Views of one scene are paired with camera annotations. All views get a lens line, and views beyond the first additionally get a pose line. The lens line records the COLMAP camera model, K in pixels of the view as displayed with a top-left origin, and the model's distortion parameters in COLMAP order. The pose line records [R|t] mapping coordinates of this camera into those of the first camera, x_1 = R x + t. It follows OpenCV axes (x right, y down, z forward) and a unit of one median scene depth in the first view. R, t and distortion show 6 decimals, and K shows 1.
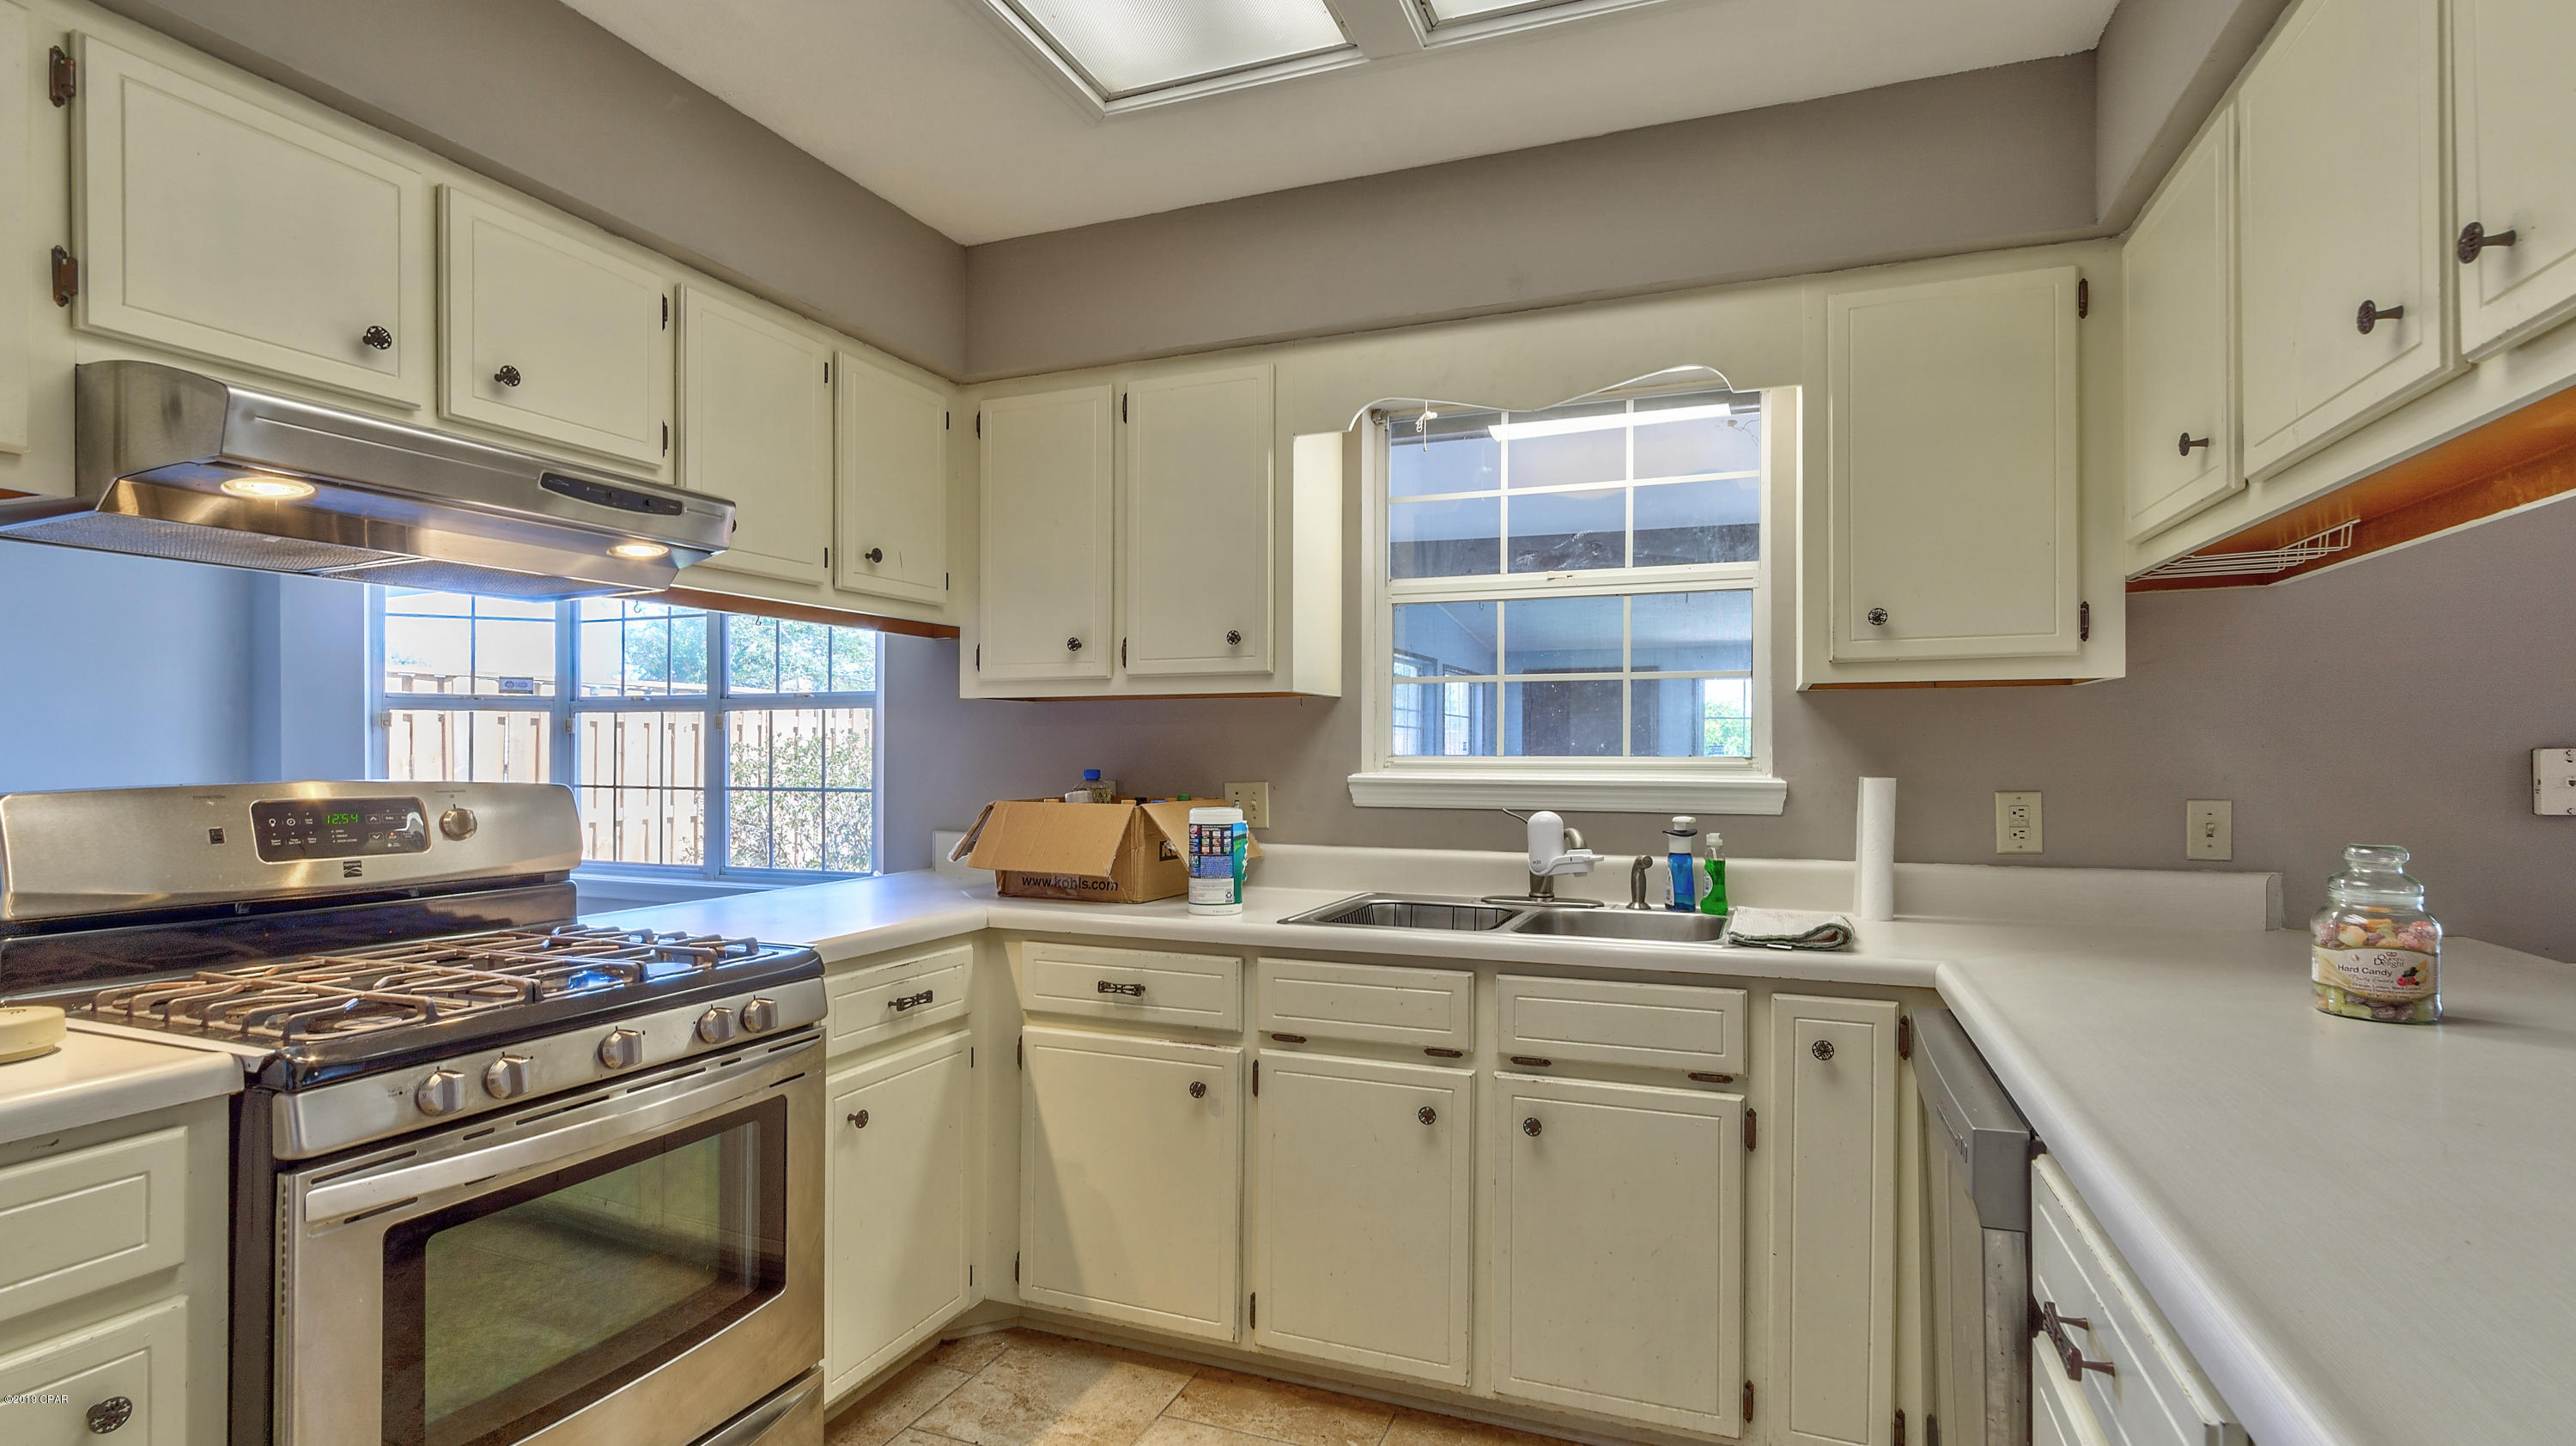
lens RADIAL K [[1153.2, 0, 1283.6], [0, 1153.2, 701.4], [0, 0, 1]] dist [0.001957, 0.000145]
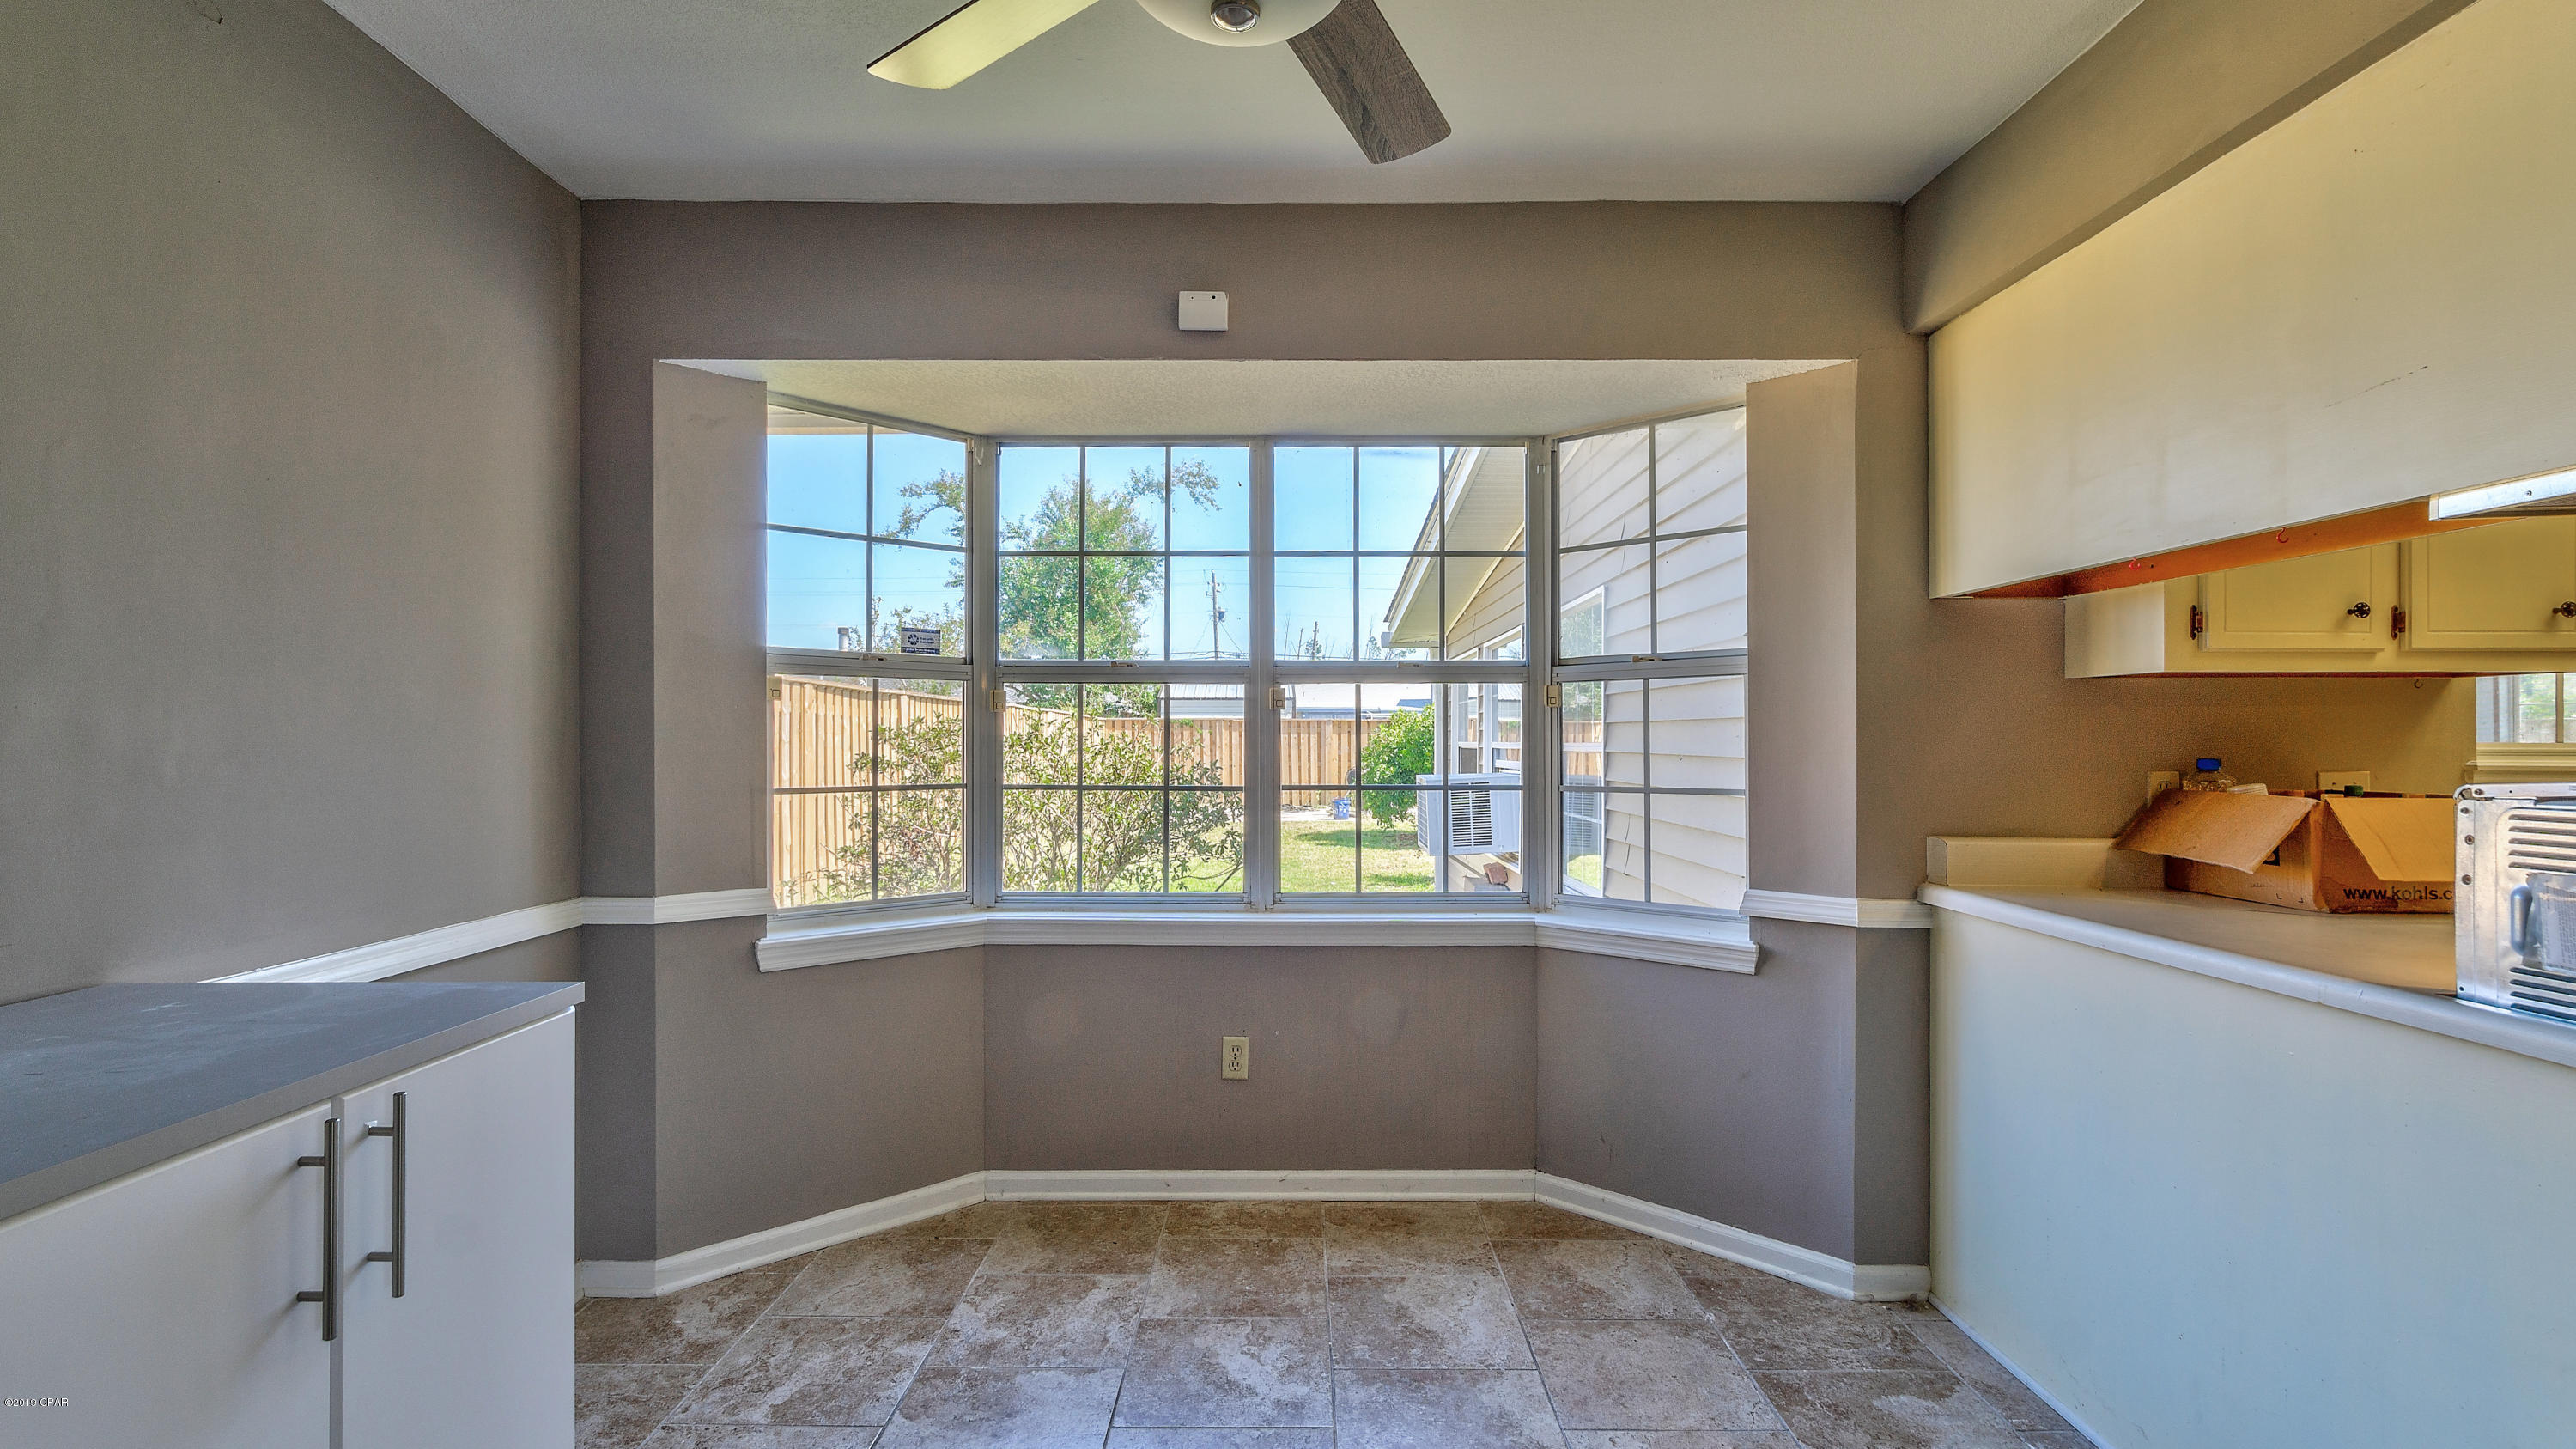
lens RADIAL K [[1153.3, 0, 1283.6], [0, 1153.3, 702.9], [0, 0, 1]] dist [0.001957, 0.000145]
pose [[0.921309, 0.008093, 0.388747, -0.776716], [-0.013606, 0.999842, 0.011431, 0.011954], [-0.388593, -0.015821, 0.921273, 0.326807]]
